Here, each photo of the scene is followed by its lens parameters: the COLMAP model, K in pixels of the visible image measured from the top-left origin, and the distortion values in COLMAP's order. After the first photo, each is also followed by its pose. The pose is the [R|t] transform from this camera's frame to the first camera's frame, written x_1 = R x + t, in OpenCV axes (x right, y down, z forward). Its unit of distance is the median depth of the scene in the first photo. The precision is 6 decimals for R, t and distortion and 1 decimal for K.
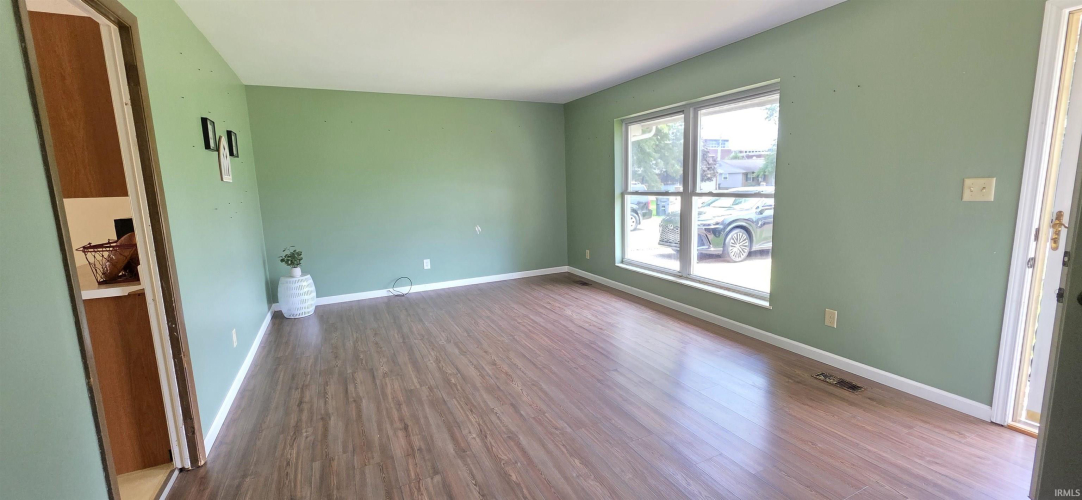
lens RADIAL K [[431.8, 0, 541.5], [0, 431.8, 246.9], [0, 0, 1]] dist [0.002425, -0.000091]
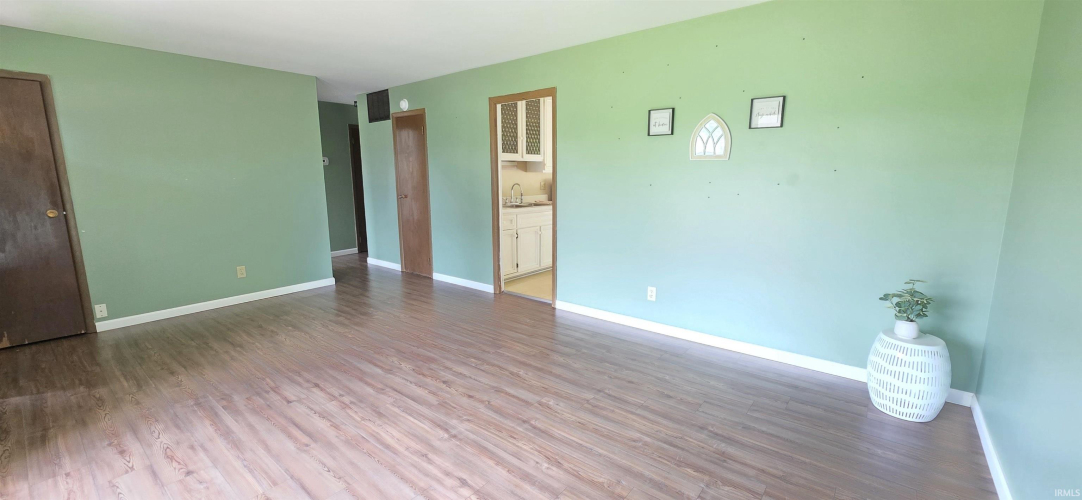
lens RADIAL K [[431.8, 0, 540.5], [0, 431.8, 246.7], [0, 0, 1]] dist [0.002425, -0.000091]
pose [[-0.904740, 0.105222, -0.412763, 0.044422], [-0.032854, 0.948886, 0.313904, -0.254586], [0.424695, 0.297562, -0.855038, 1.698800]]
